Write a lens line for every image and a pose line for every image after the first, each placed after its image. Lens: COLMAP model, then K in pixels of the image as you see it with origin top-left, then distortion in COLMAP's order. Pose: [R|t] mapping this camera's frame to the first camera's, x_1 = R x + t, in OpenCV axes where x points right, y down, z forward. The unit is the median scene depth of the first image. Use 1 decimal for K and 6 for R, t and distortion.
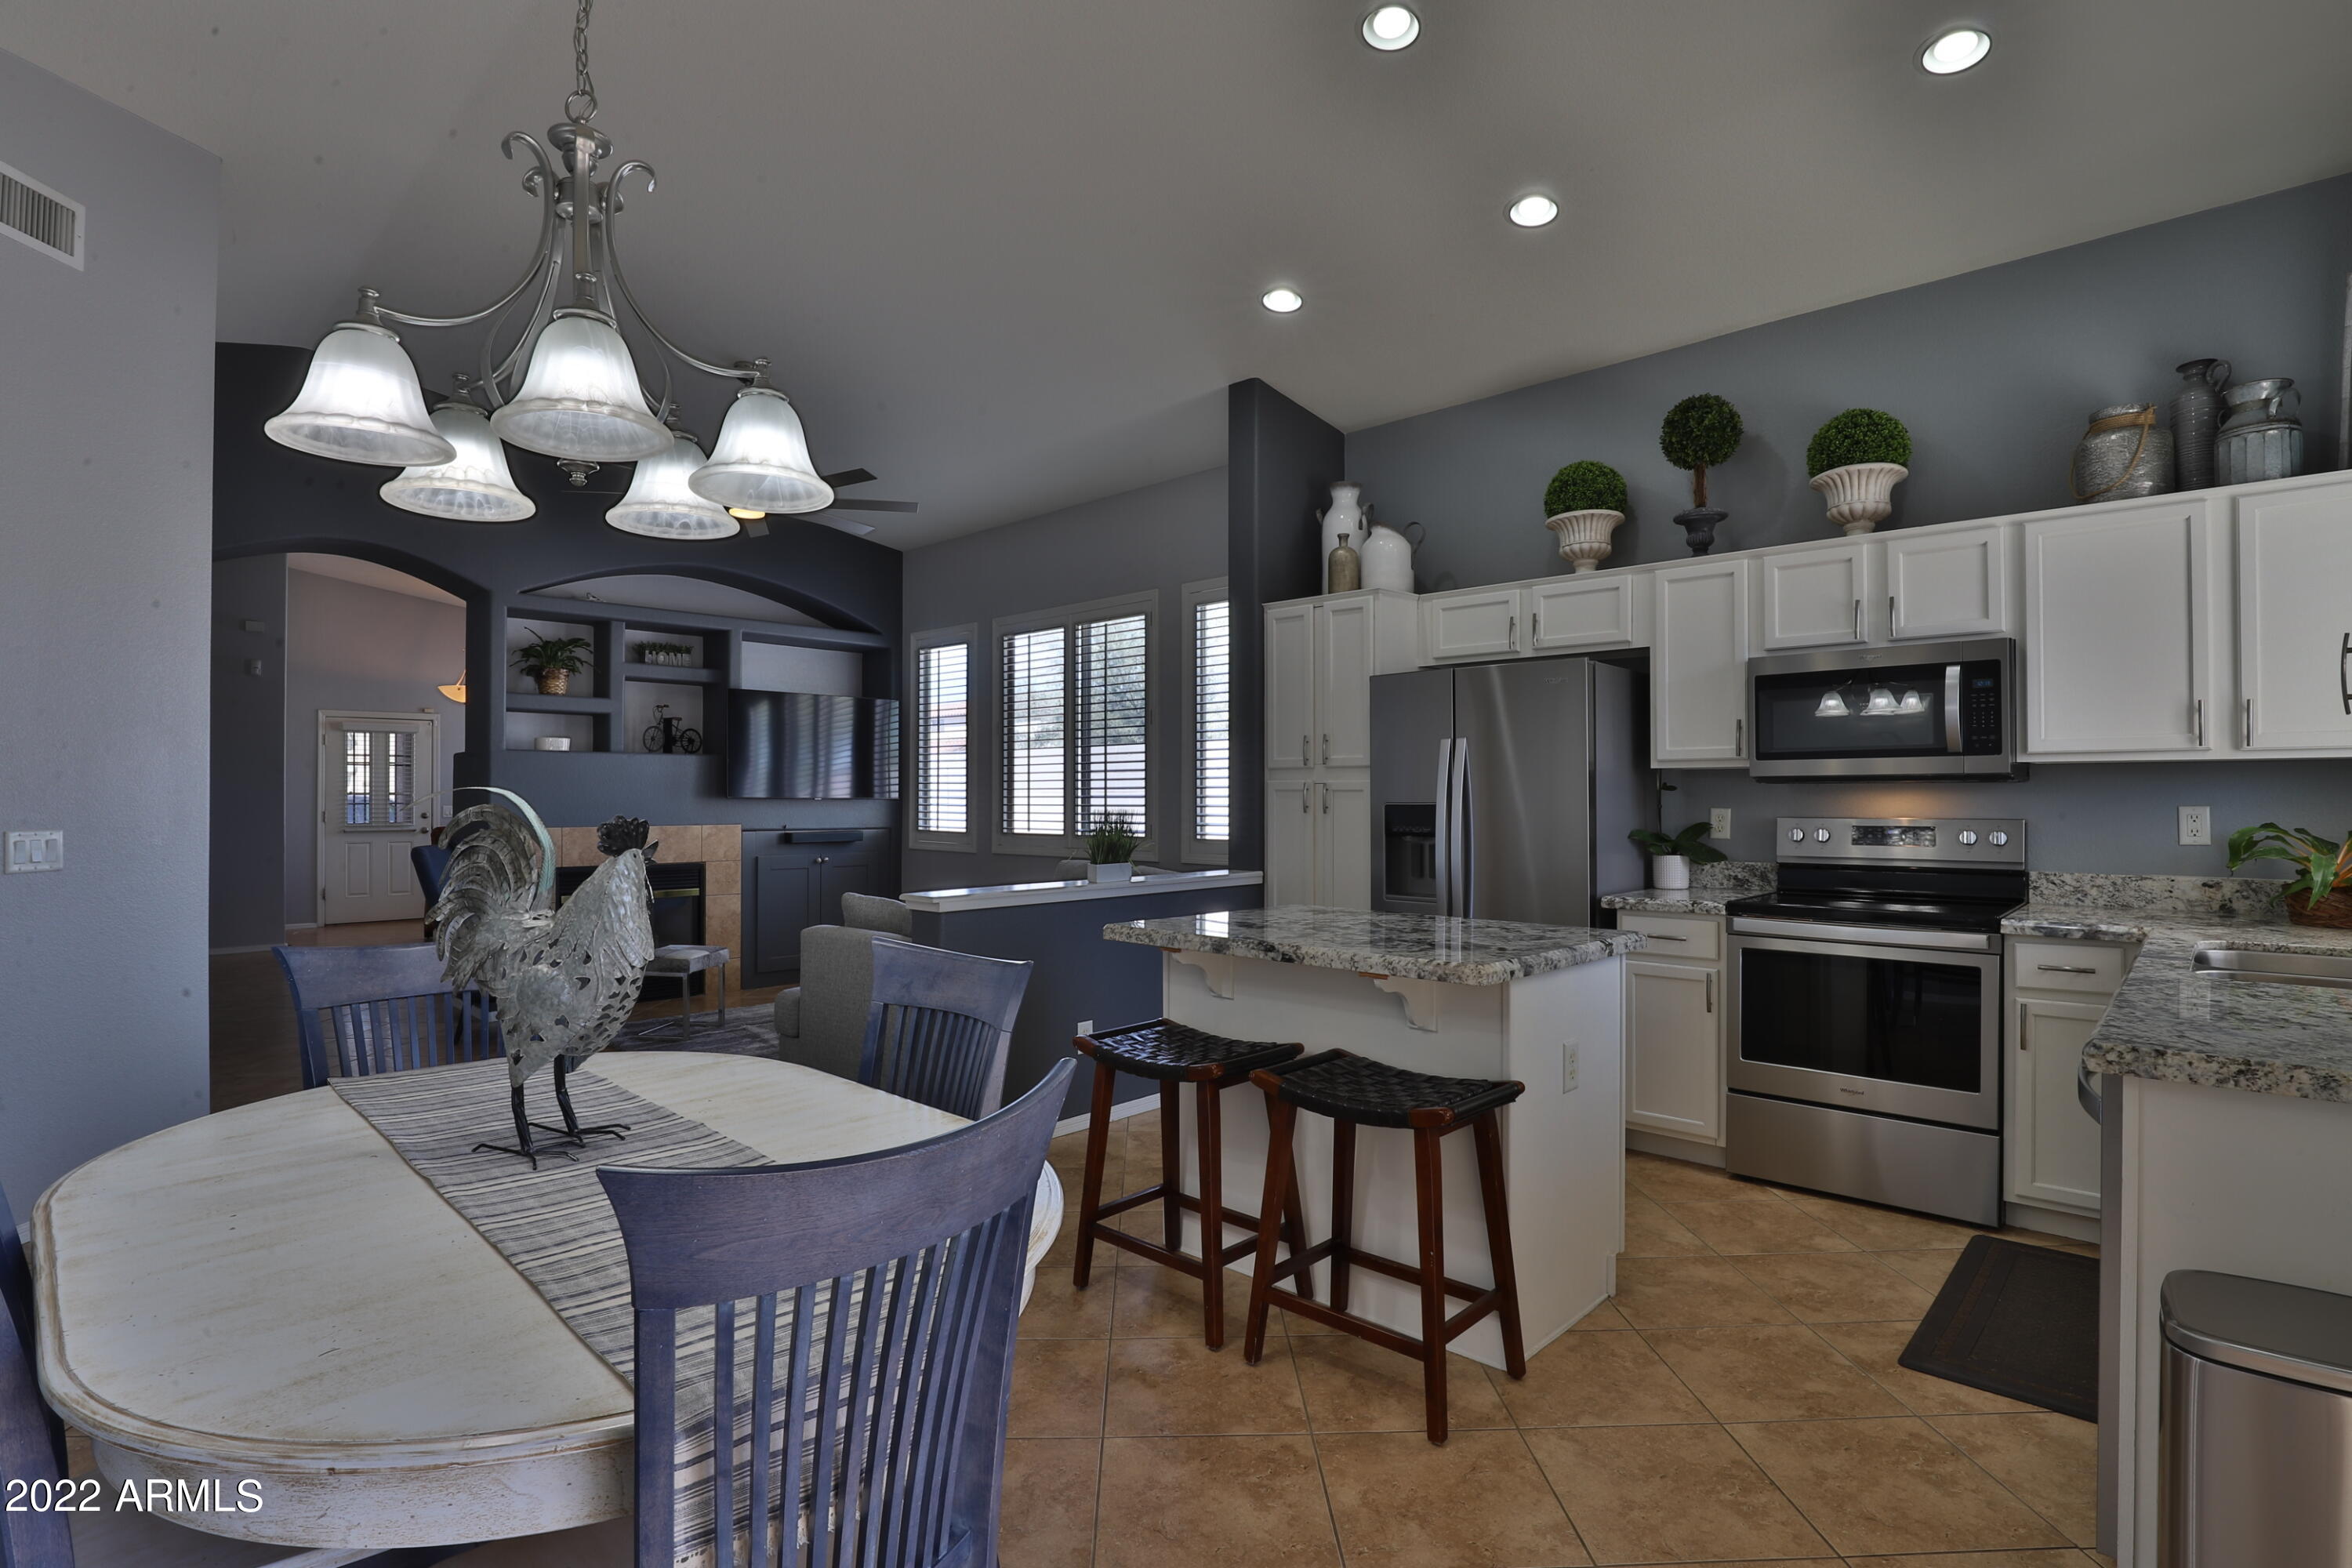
lens RADIAL K [[1132.1, 0, 1177.9], [0, 1132.1, 791.7], [0, 0, 1]] dist [-0.029179, 0.002502]
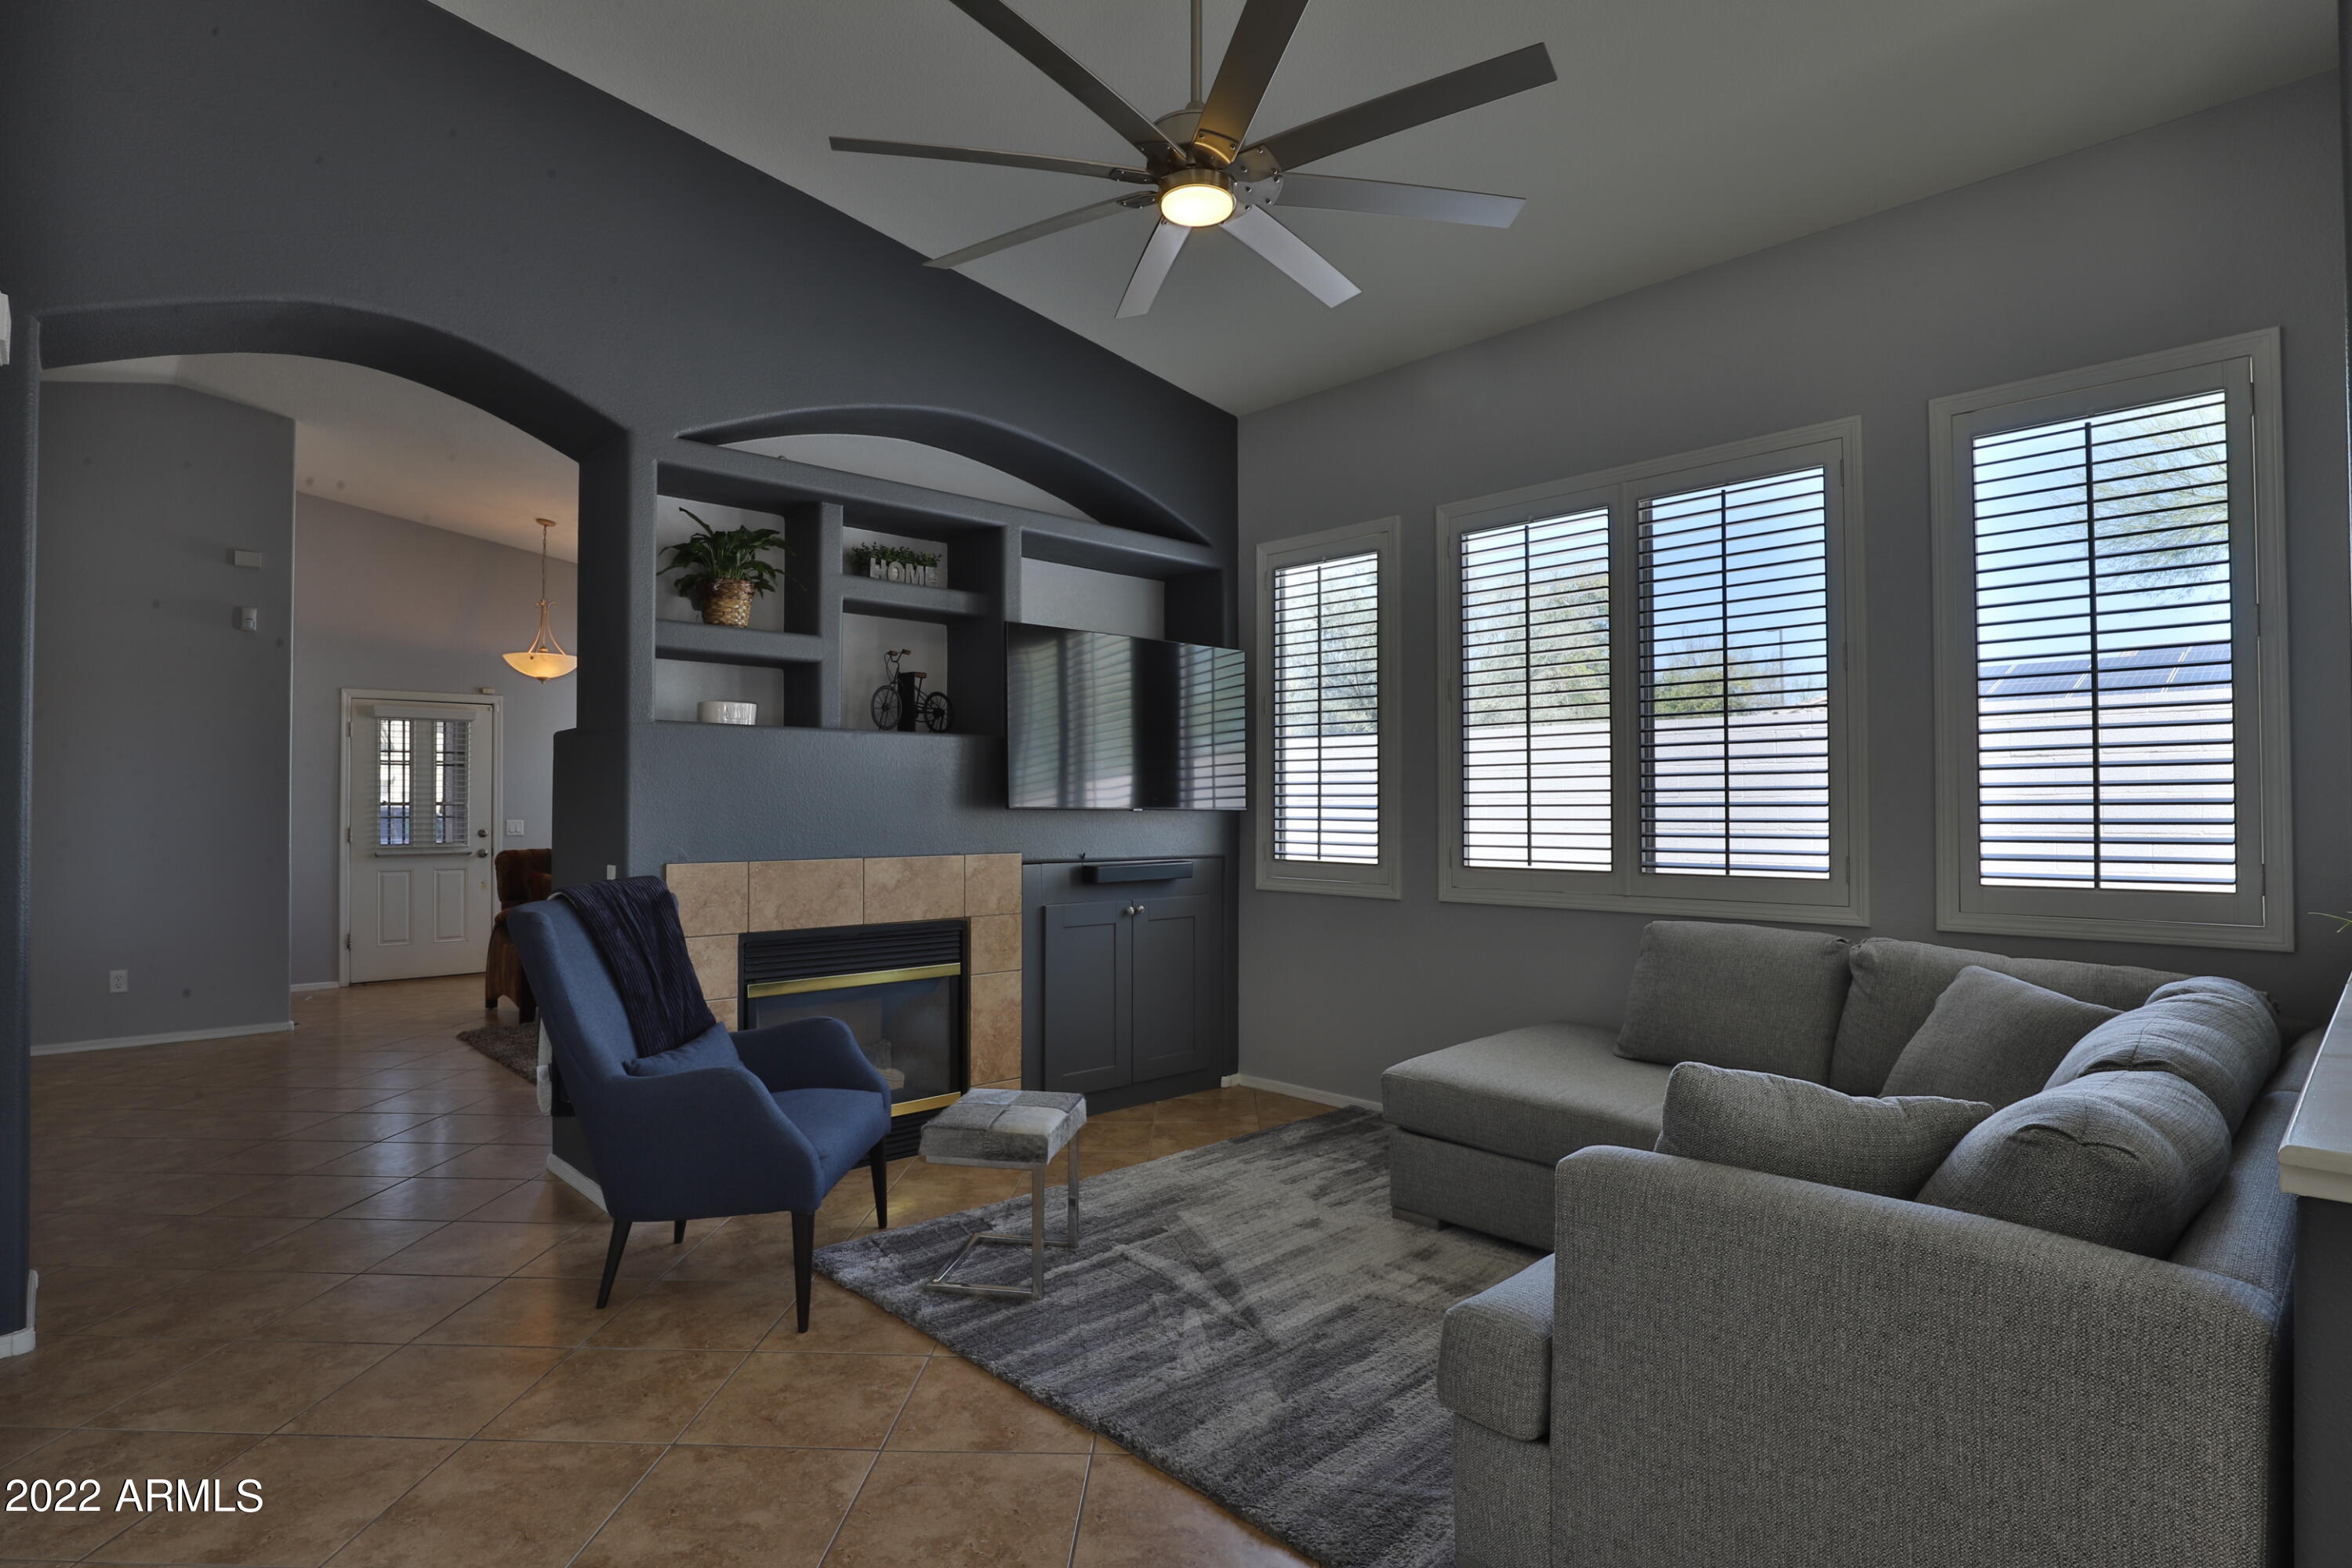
lens RADIAL K [[1212.2, 0, 1178.7], [0, 1212.2, 783.1], [0, 0, 1]] dist [-0.034405, 0.001568]
pose [[0.998611, -0.004358, -0.052512, -0.390472], [0.003654, 0.999902, -0.013496, 0.001845], [0.052565, 0.013286, 0.998529, 0.529571]]
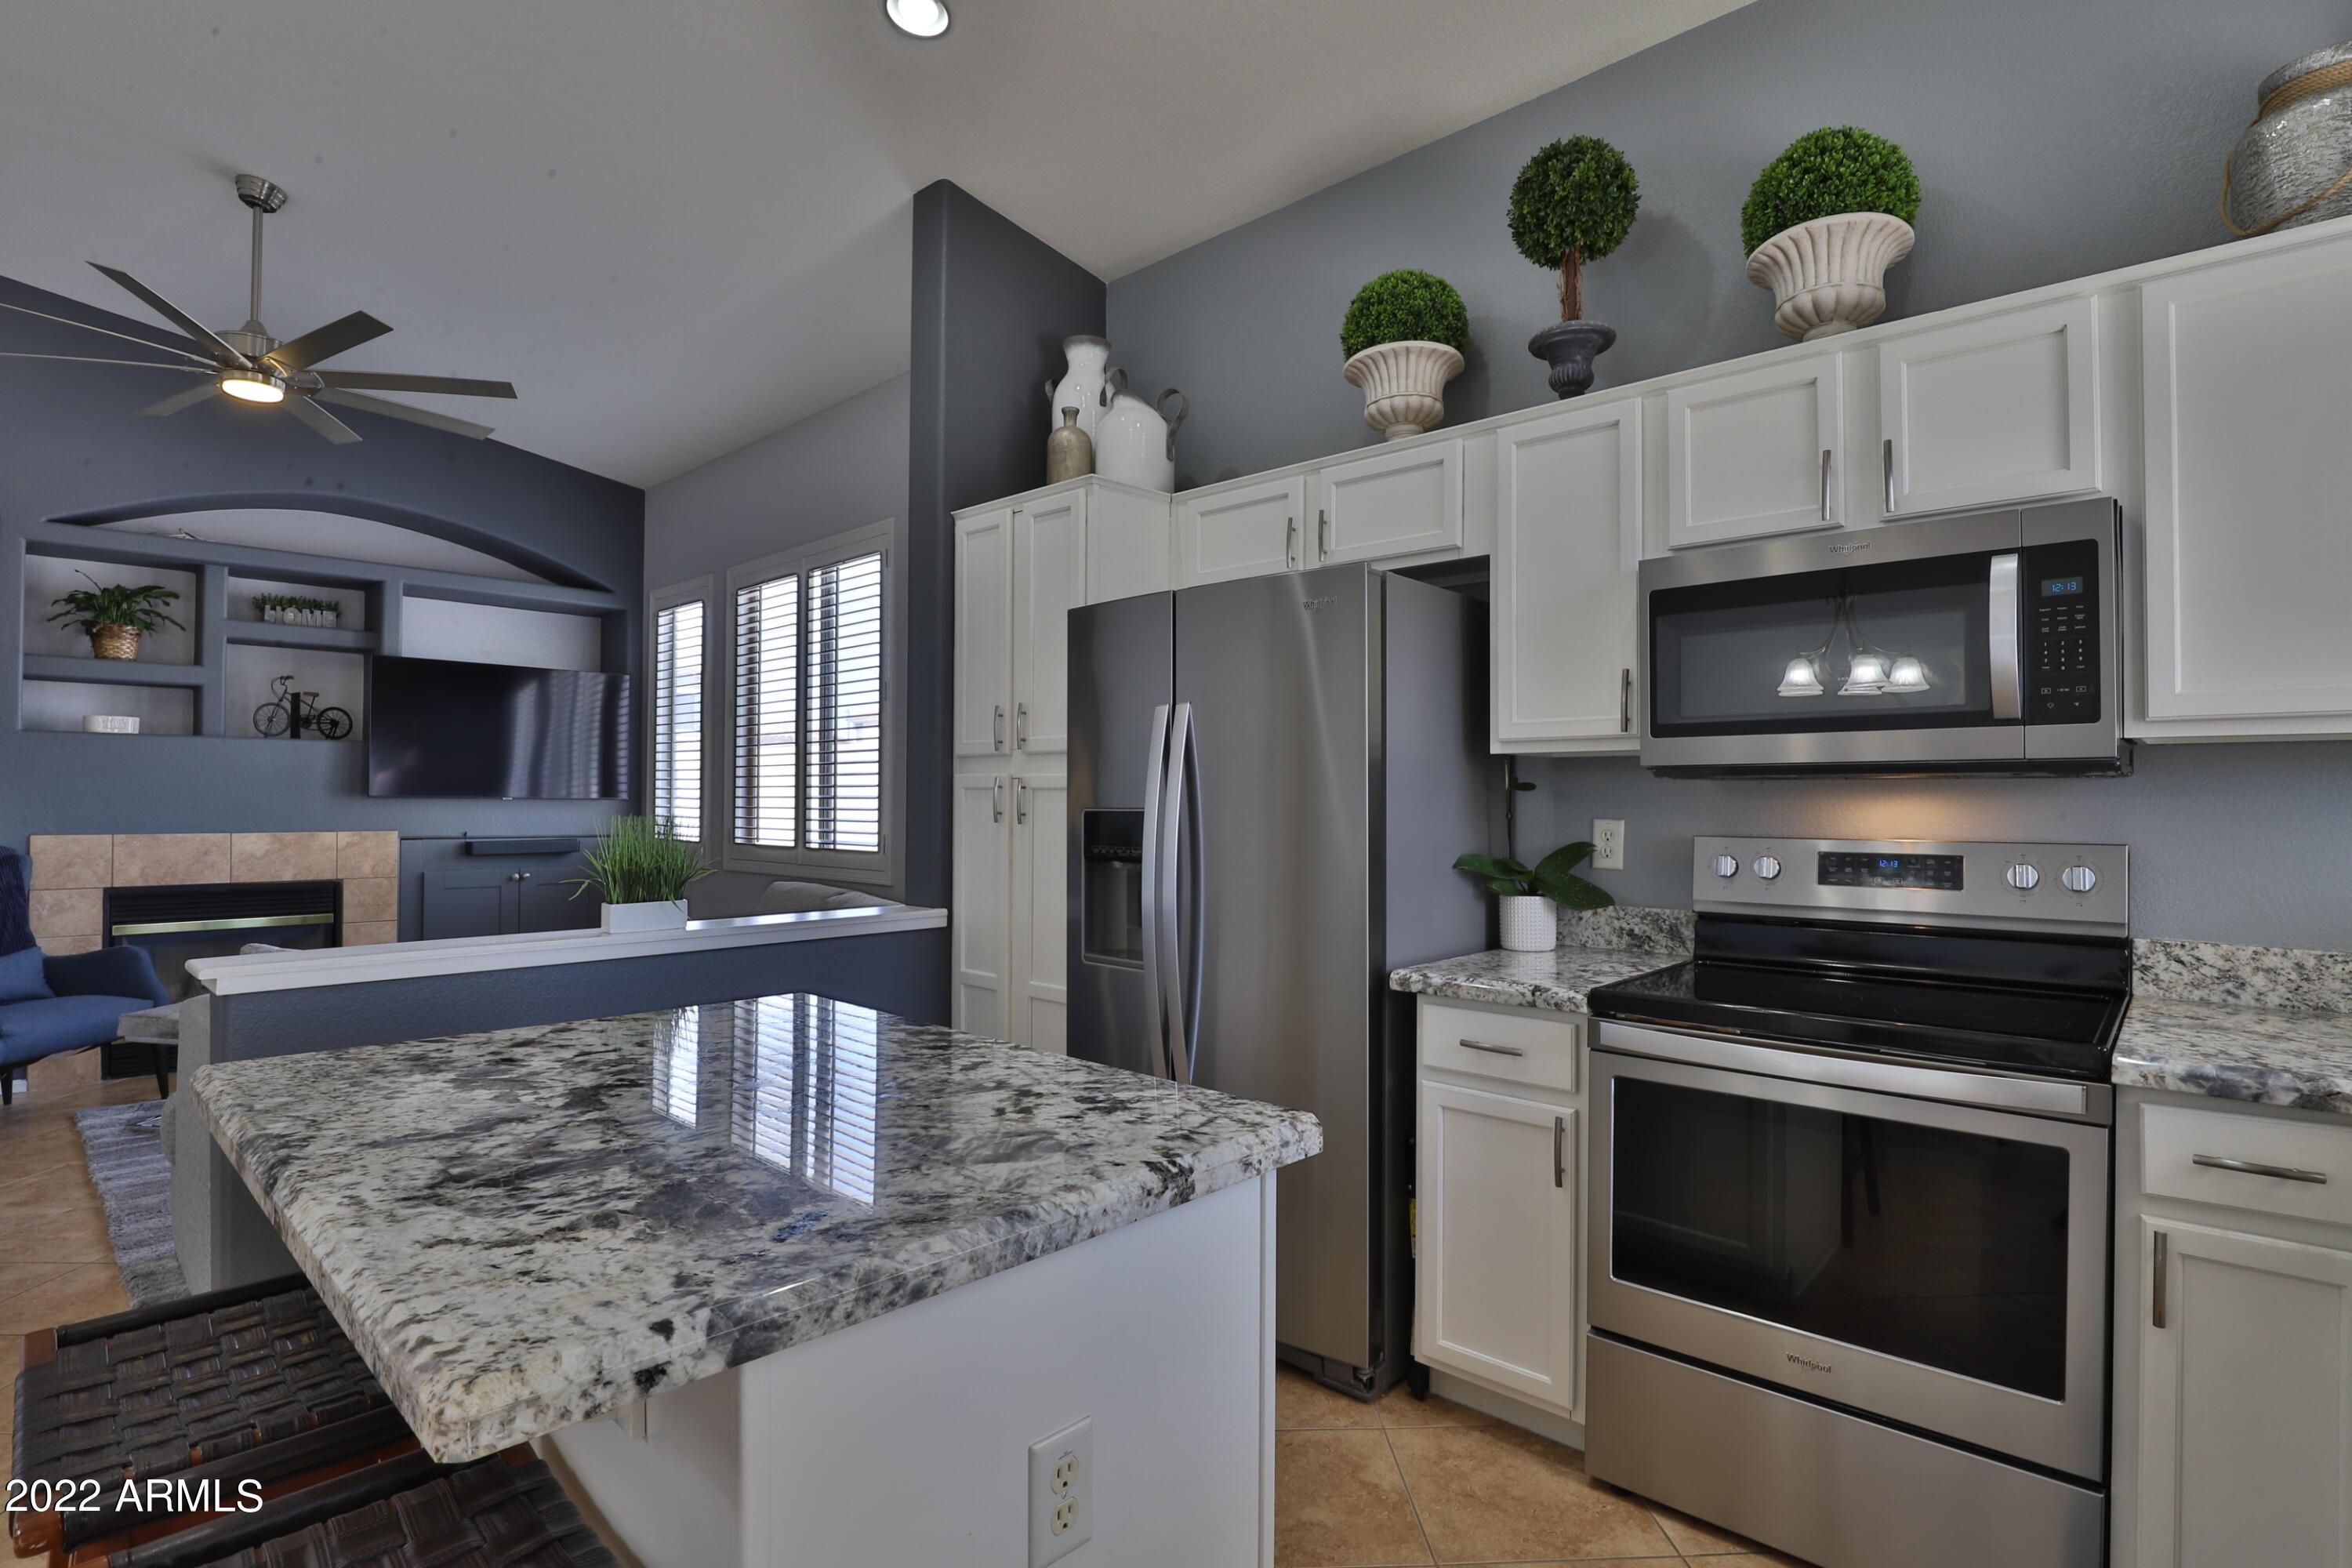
lens RADIAL K [[1132.1, 0, 1176.5], [0, 1132.1, 789.7], [0, 0, 1]] dist [-0.029179, 0.002502]
pose [[0.999963, 0.004015, 0.007551, 0.204912], [-0.003994, 0.999988, -0.002866, 0.000909], [-0.007562, 0.002835, 0.999967, 0.326673]]
